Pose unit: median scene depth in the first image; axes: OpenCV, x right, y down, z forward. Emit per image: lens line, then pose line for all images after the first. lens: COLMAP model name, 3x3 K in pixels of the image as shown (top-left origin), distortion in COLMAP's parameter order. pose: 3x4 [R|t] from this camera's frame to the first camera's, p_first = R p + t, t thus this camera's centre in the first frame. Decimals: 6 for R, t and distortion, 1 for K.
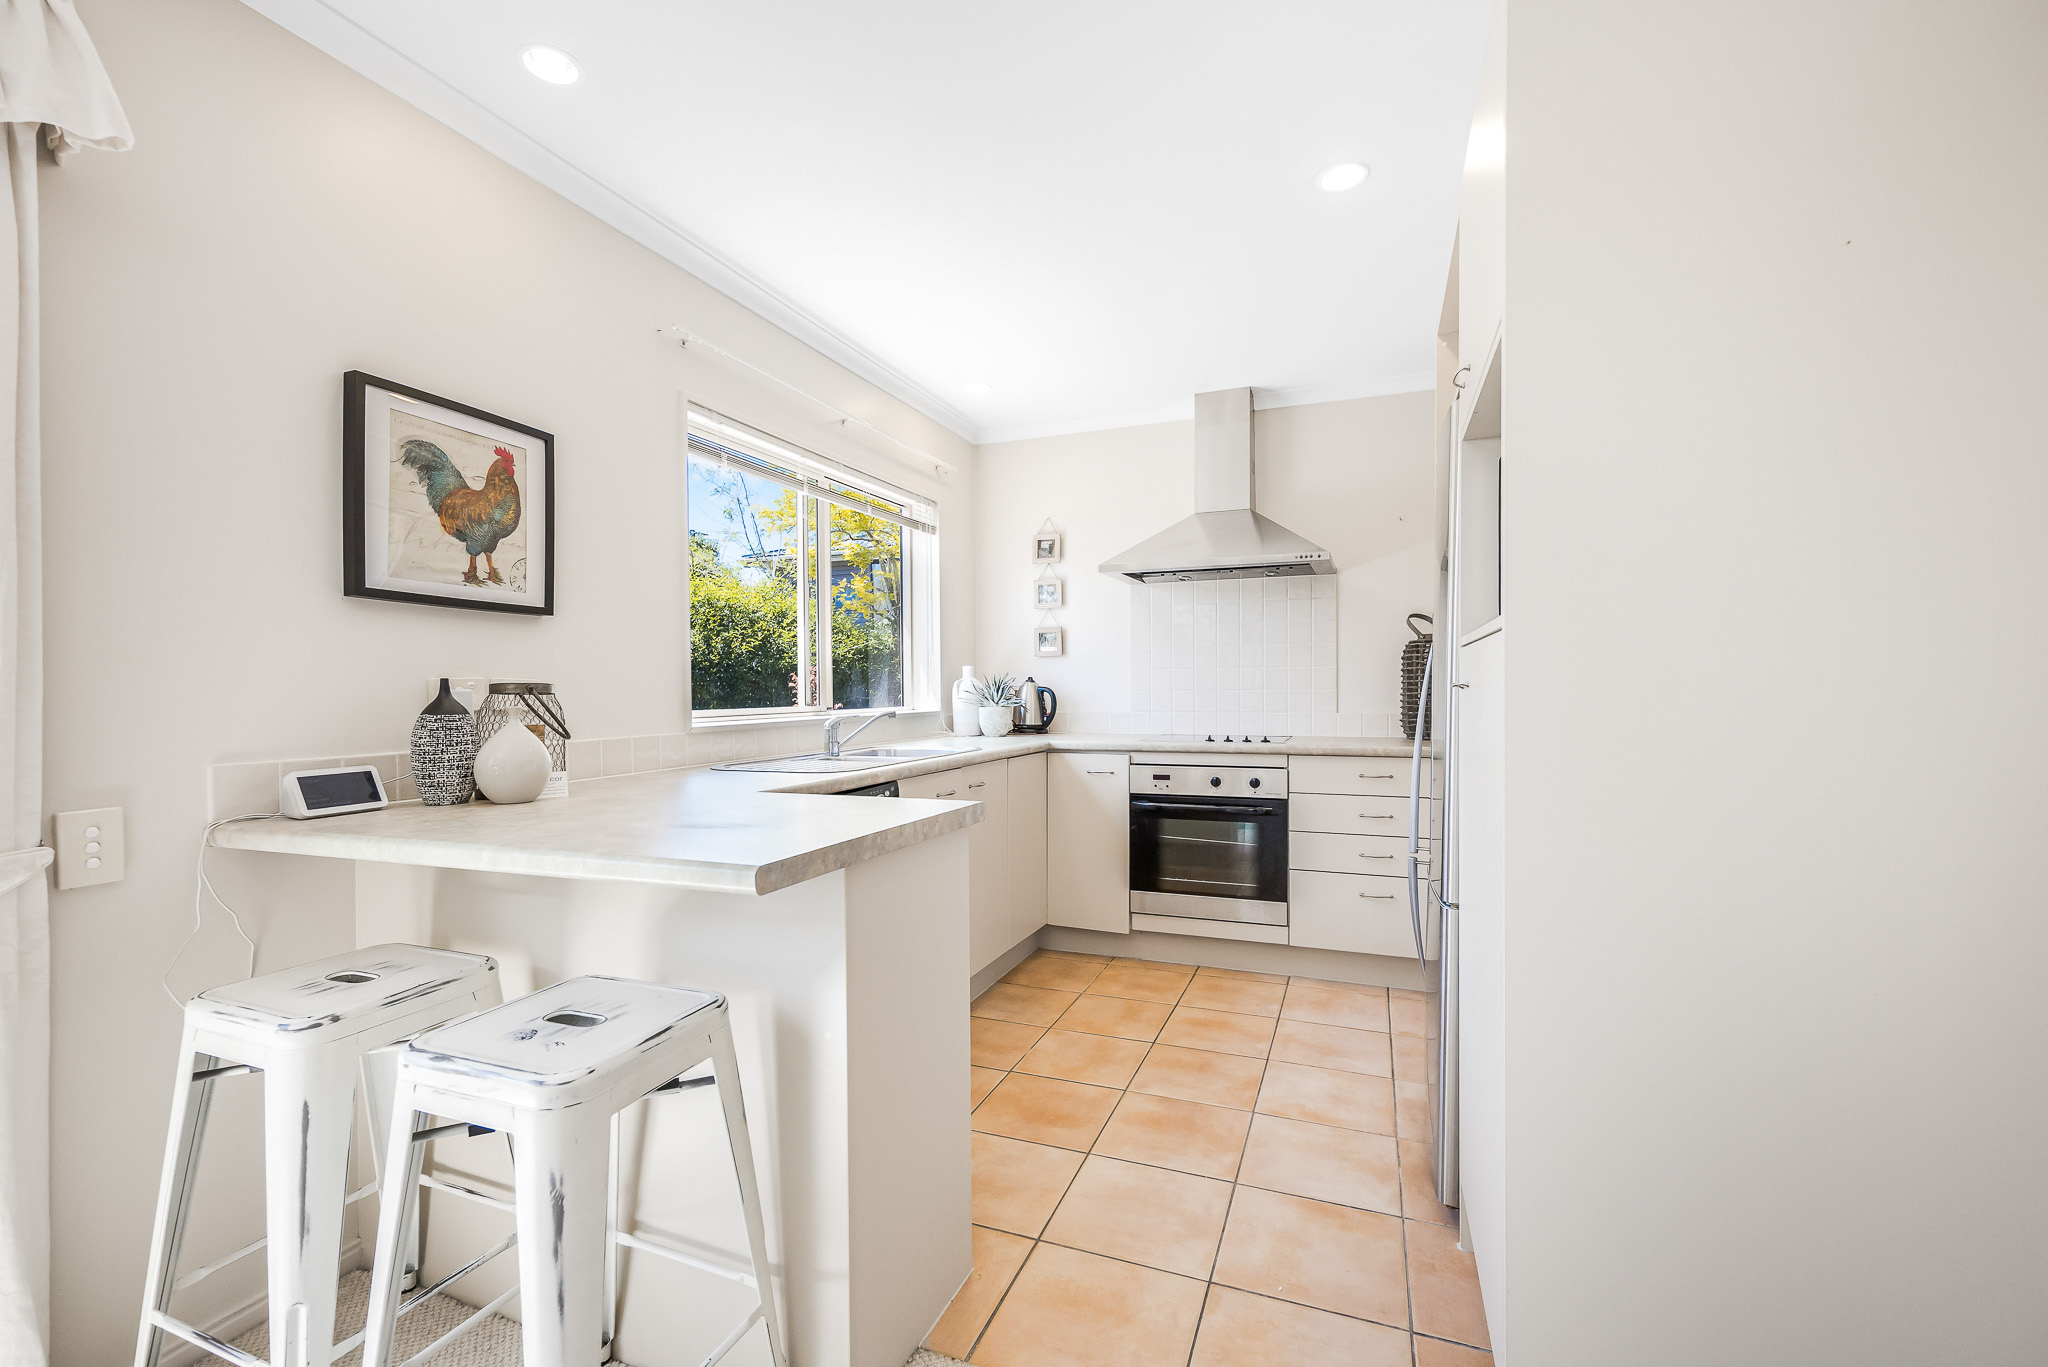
lens RADIAL K [[870.9, 0, 1052.0], [0, 870.9, 700.5], [0, 0, 1]] dist [0.001367, 0.000104]
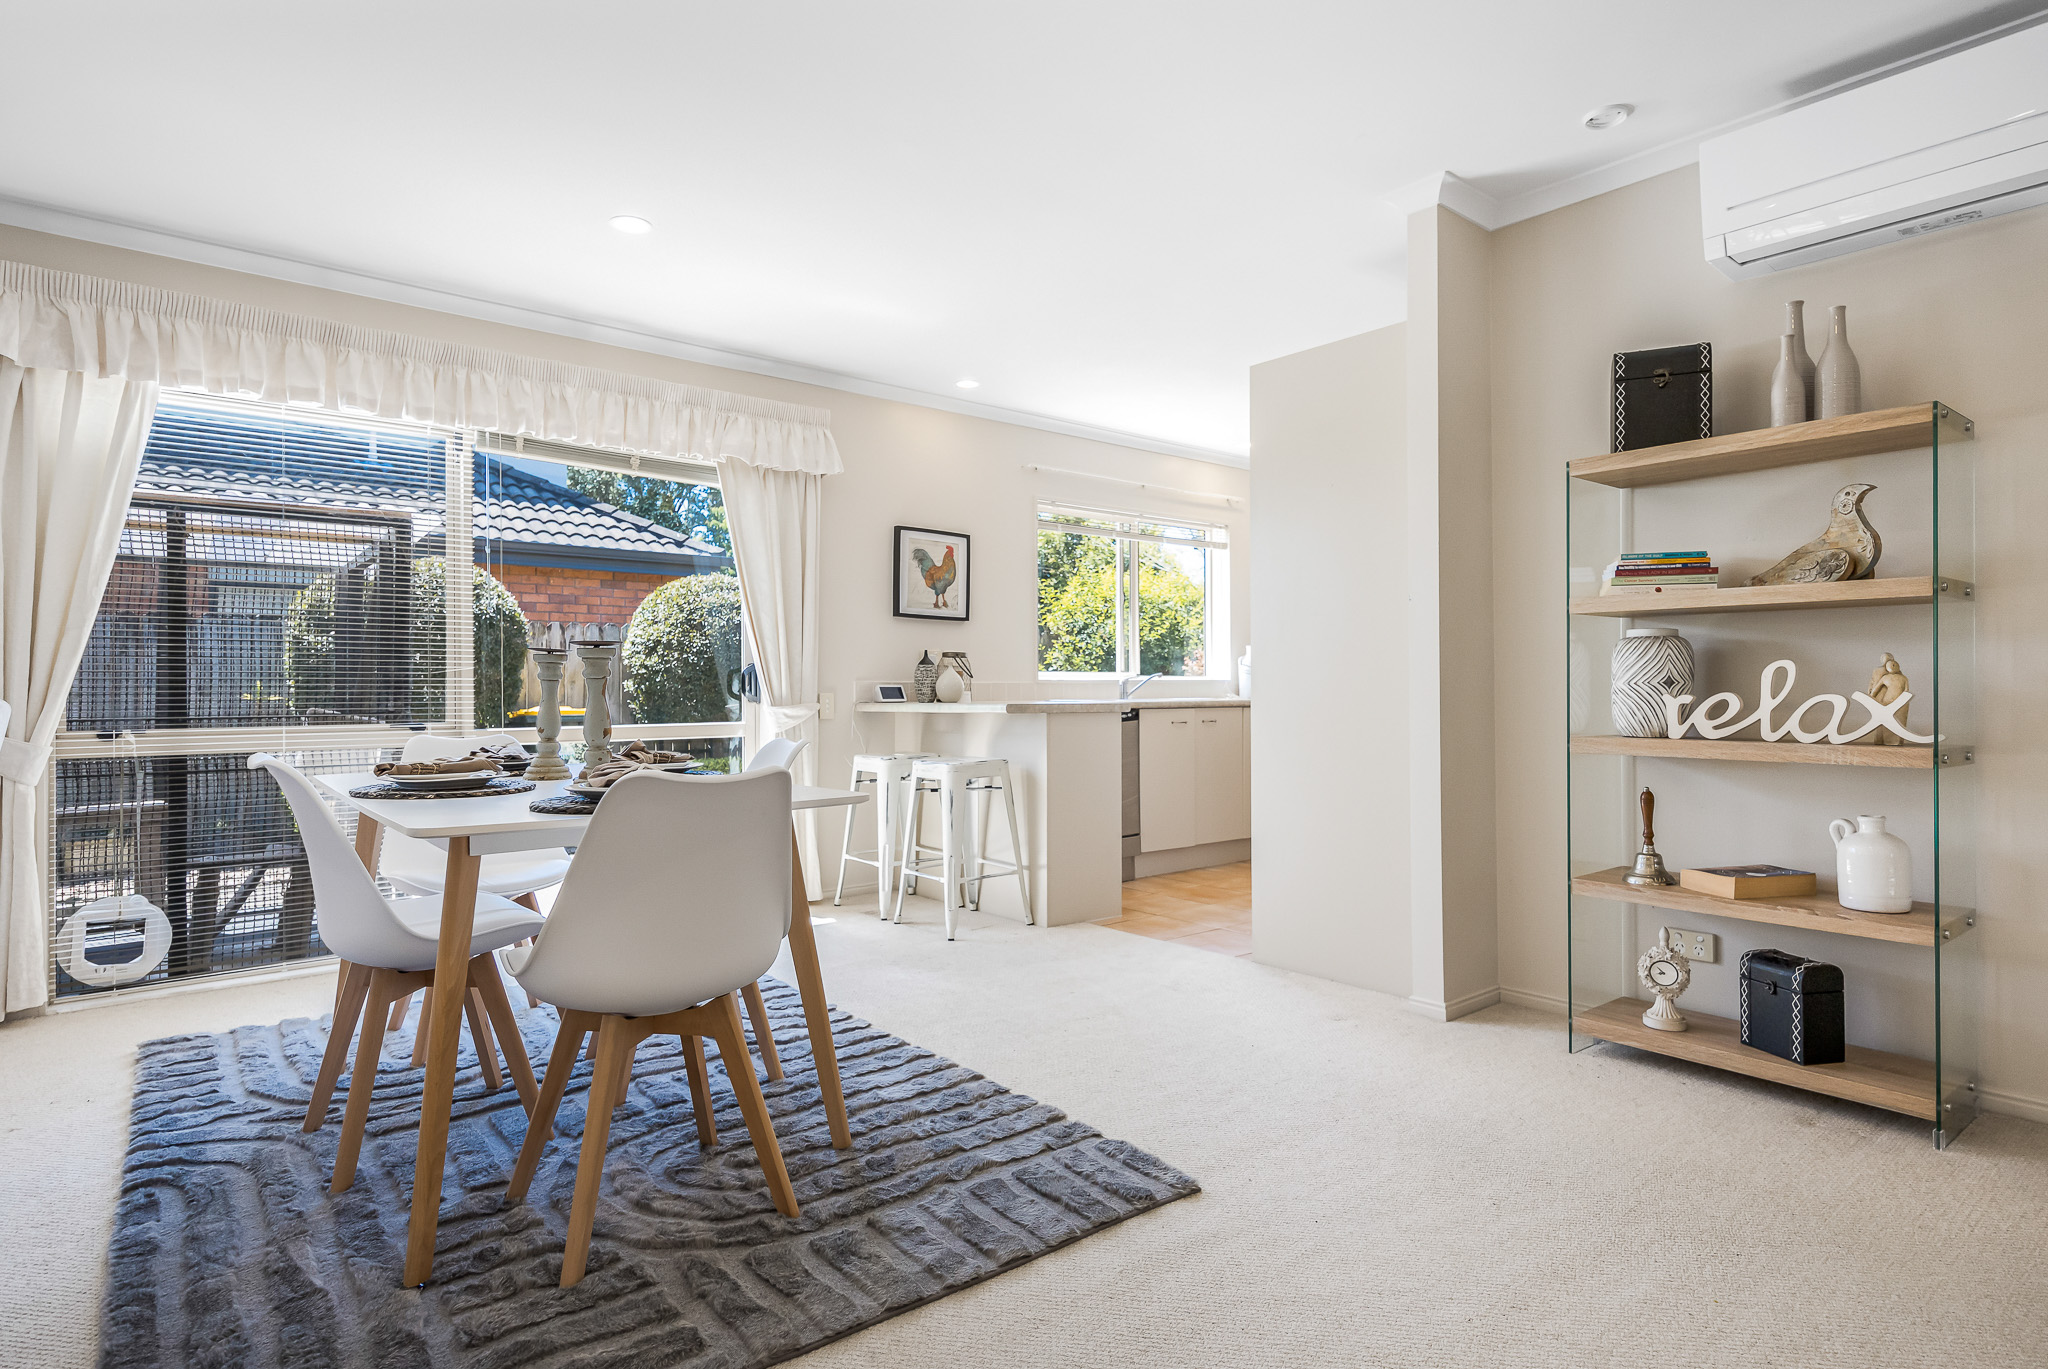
lens RADIAL K [[1080.8, 0, 1046.1], [0, 1080.8, 682.2], [0, 0, 1]] dist [0.002282, -0.000625]
pose [[0.878565, 0.003062, -0.477613, 0.499941], [-0.010692, 0.999855, -0.013258, 0.049395], [0.477503, 0.016755, 0.878470, -0.716842]]
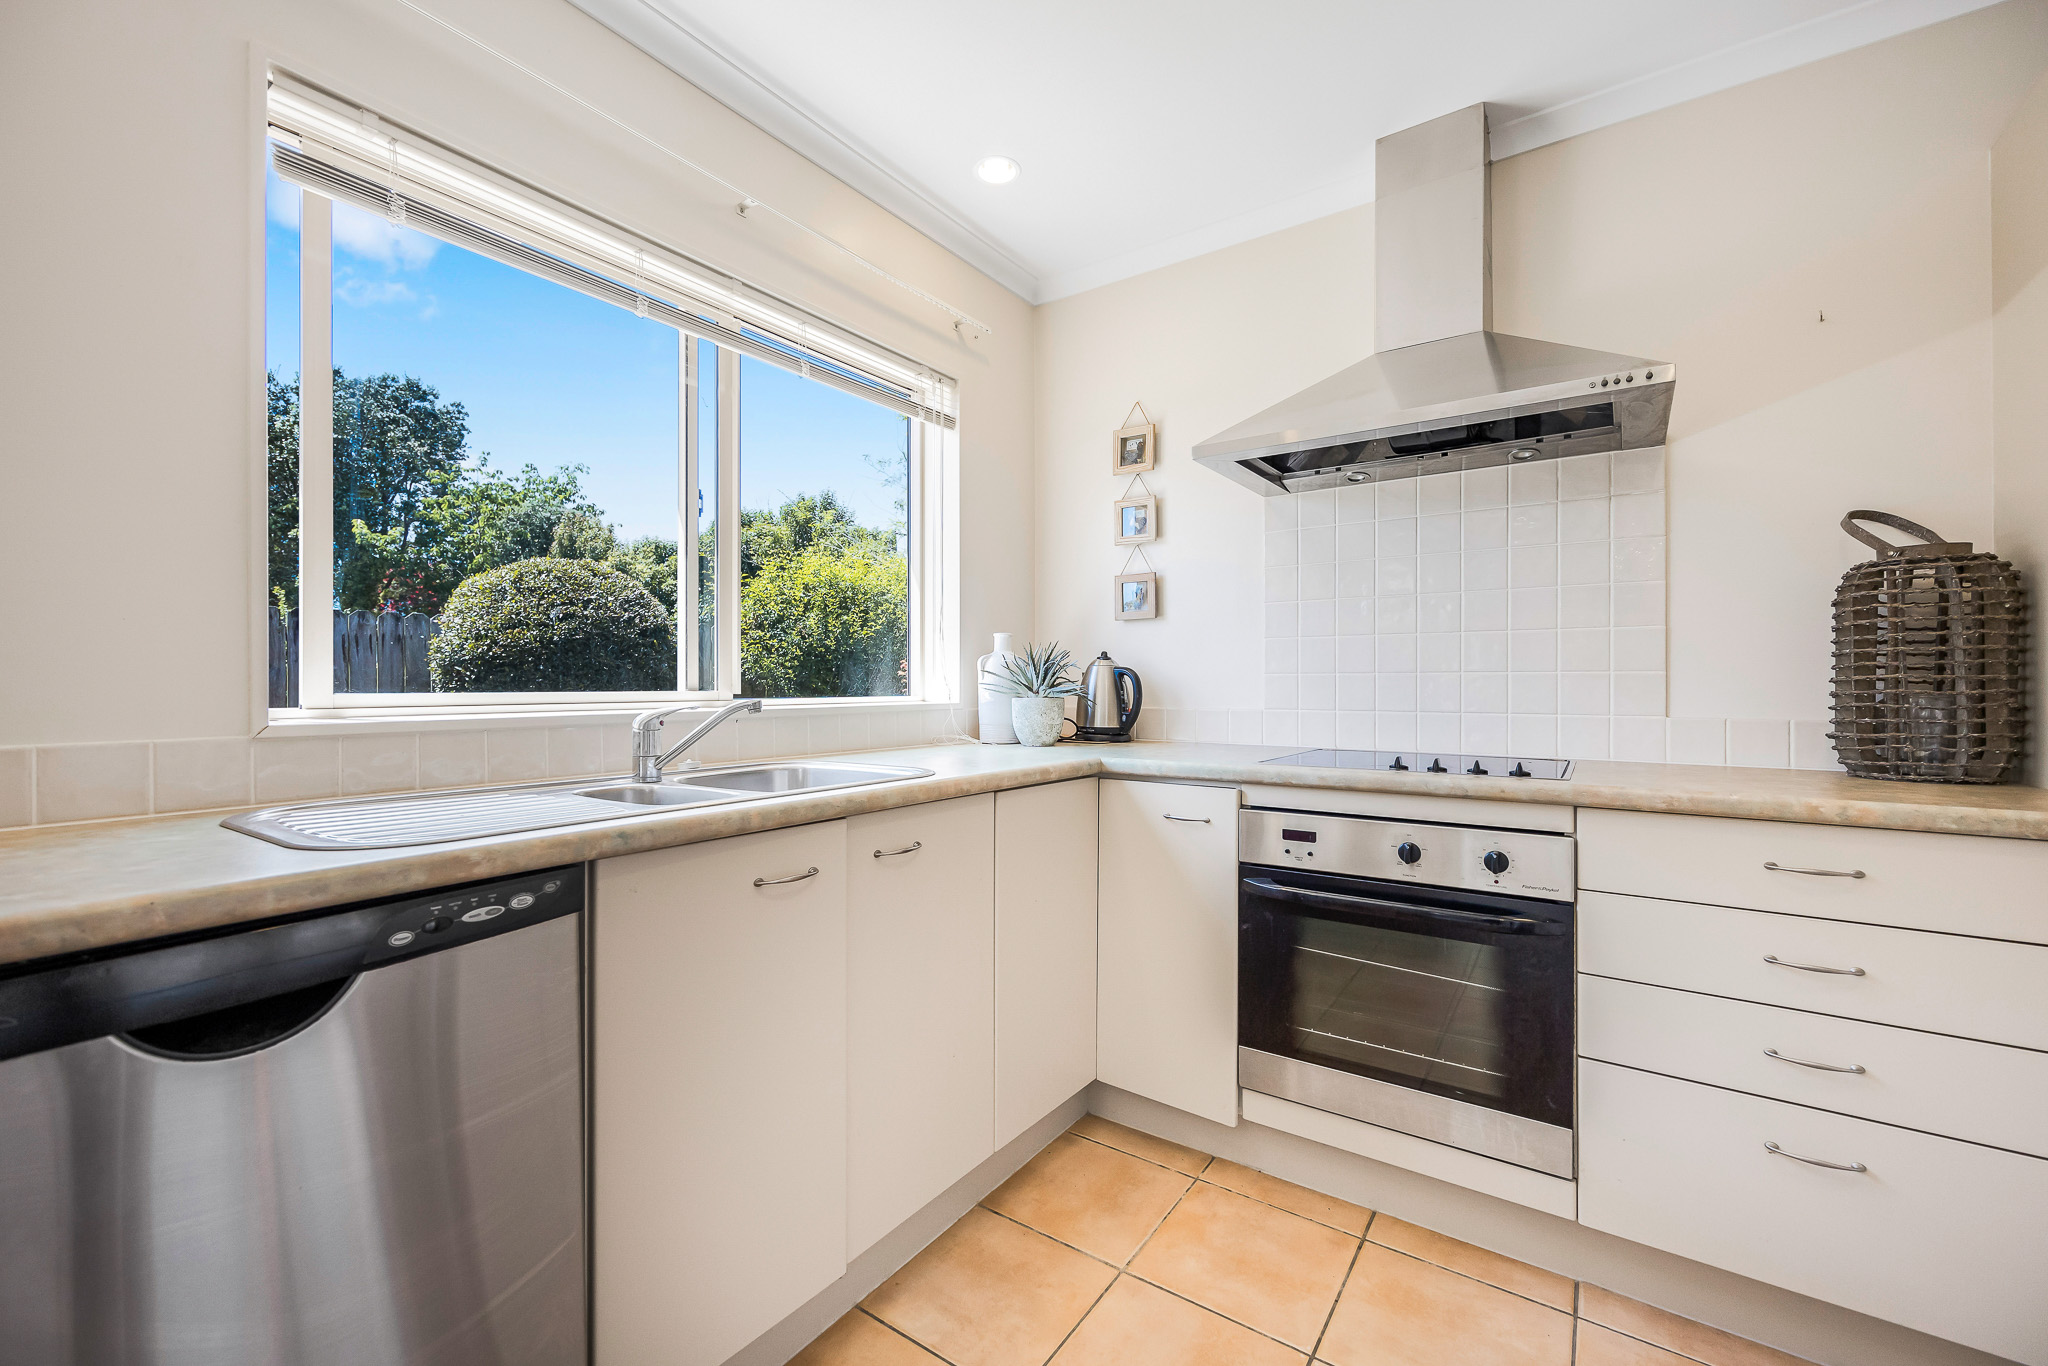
lens RADIAL K [[866.4, 0, 1059.5], [0, 866.4, 679.5], [0, 0, 1]] dist [0.000191, -0.000007]
pose [[0.976953, 0.007028, -0.213339, 0.095956], [-0.011198, 0.999769, -0.018348, 0.006205], [0.213161, 0.020314, 0.976806, 0.464747]]
